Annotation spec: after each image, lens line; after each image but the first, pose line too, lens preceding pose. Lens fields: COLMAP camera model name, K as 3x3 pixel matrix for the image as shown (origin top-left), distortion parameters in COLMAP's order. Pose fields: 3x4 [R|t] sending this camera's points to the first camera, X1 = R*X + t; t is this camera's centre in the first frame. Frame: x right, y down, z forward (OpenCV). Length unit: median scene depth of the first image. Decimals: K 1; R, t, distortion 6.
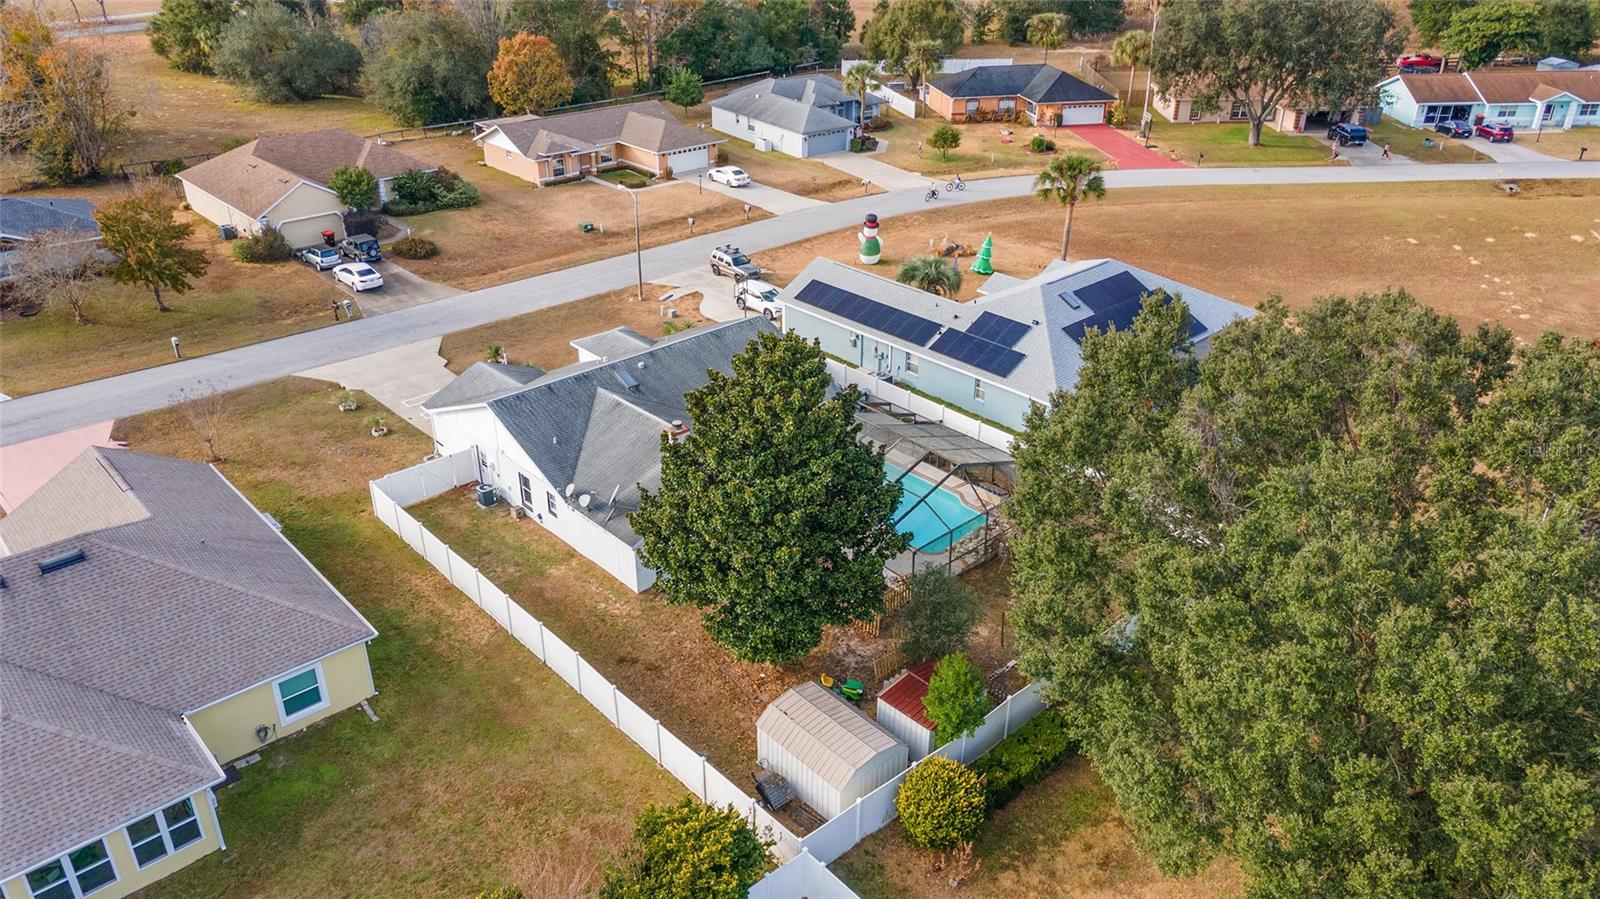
lens RADIAL K [[1157.2, 0, 800.0], [0, 1157.2, 449.5], [0, 0, 1]] dist [0.042415, 0.000752]
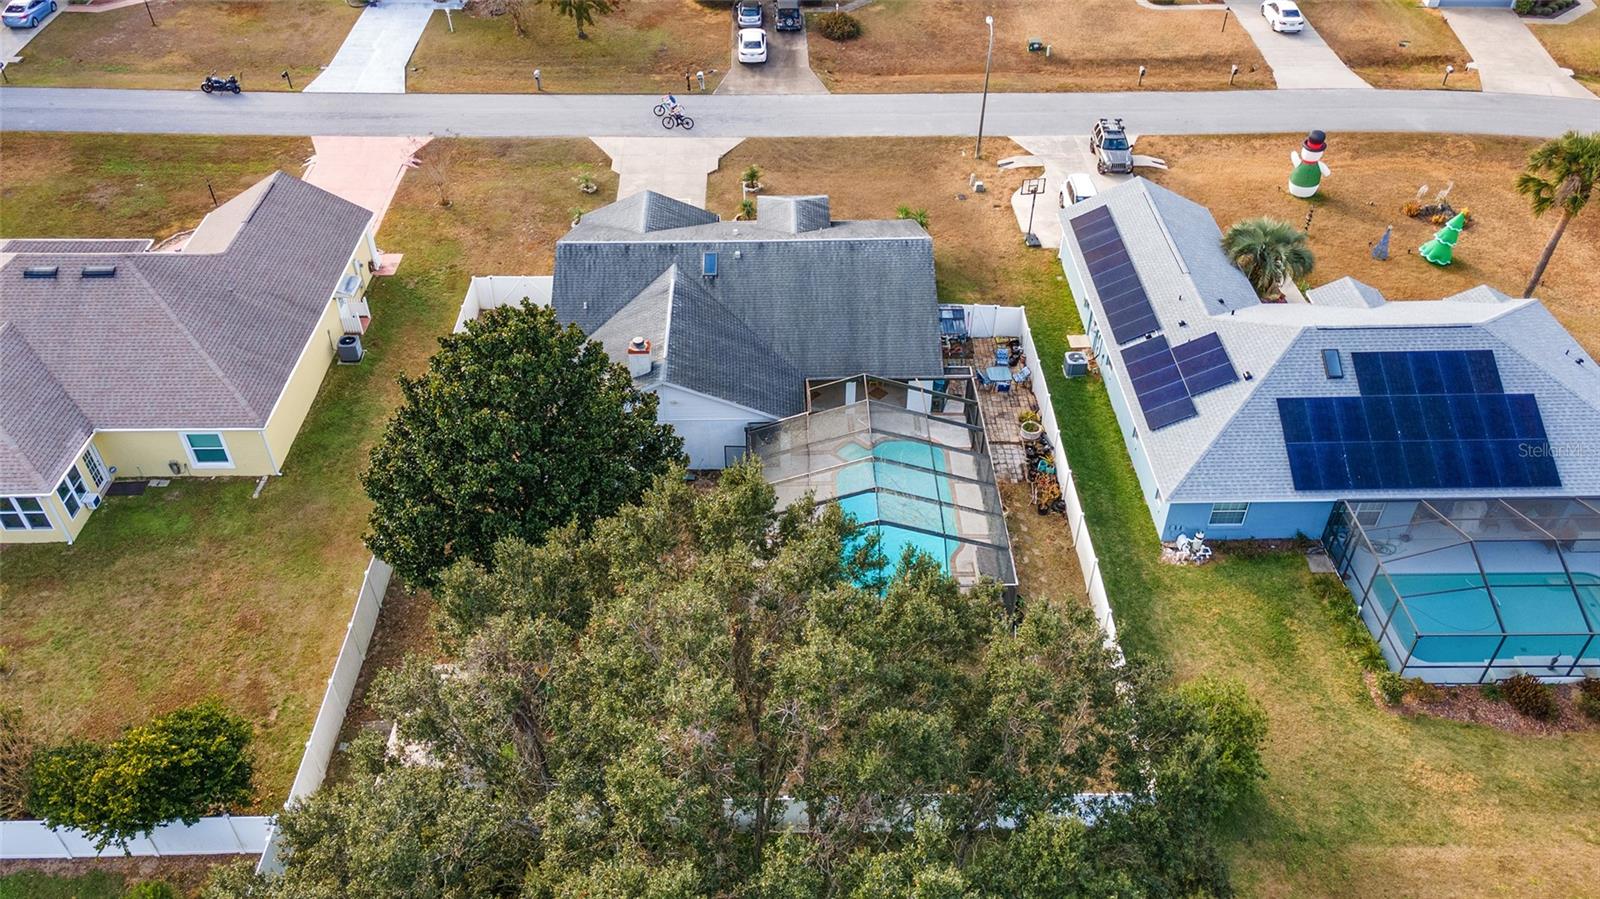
lens RADIAL K [[1223.1, 0, 800.0], [0, 1223.1, 449.5], [0, 0, 1]] dist [0.031553, 0.000043]
pose [[0.750078, 0.422011, -0.509205, 0.405580], [-0.303561, 0.903741, 0.301831, -0.215737], [0.587565, -0.071822, 0.805983, 0.232460]]
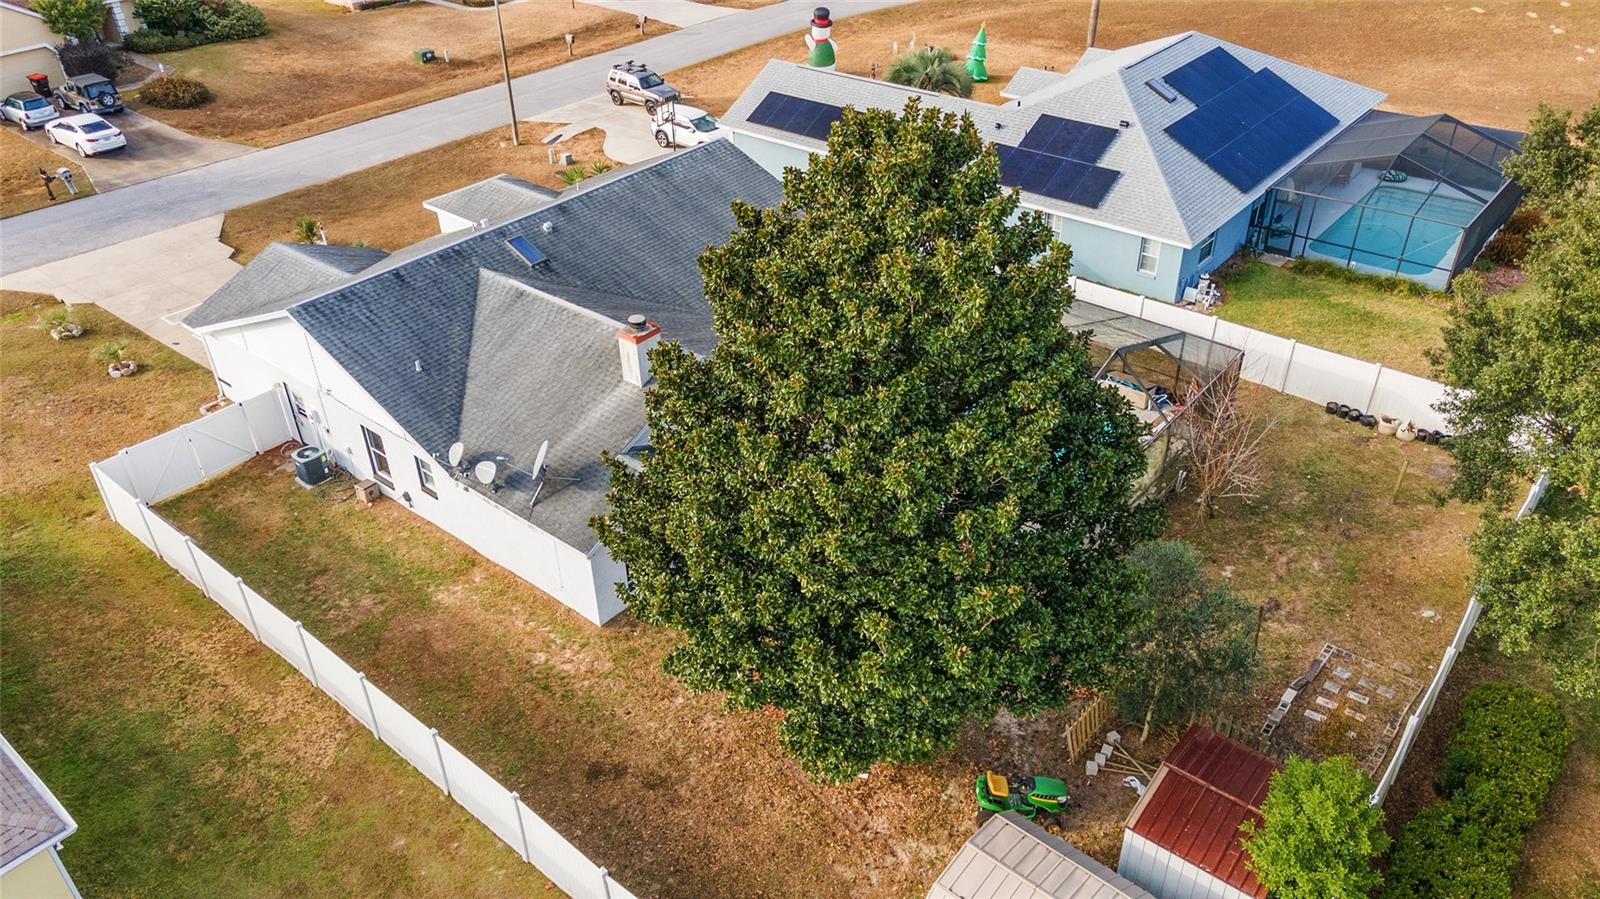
lens RADIAL K [[1163.6, 0, 800.0], [0, 1163.6, 449.5], [0, 0, 1]] dist [-0.009340, 0.108553]
pose [[0.990554, -0.093263, 0.100521, -0.071189], [0.081923, 0.990373, 0.111579, -0.013106], [-0.109959, -0.102290, 0.988659, 0.335851]]
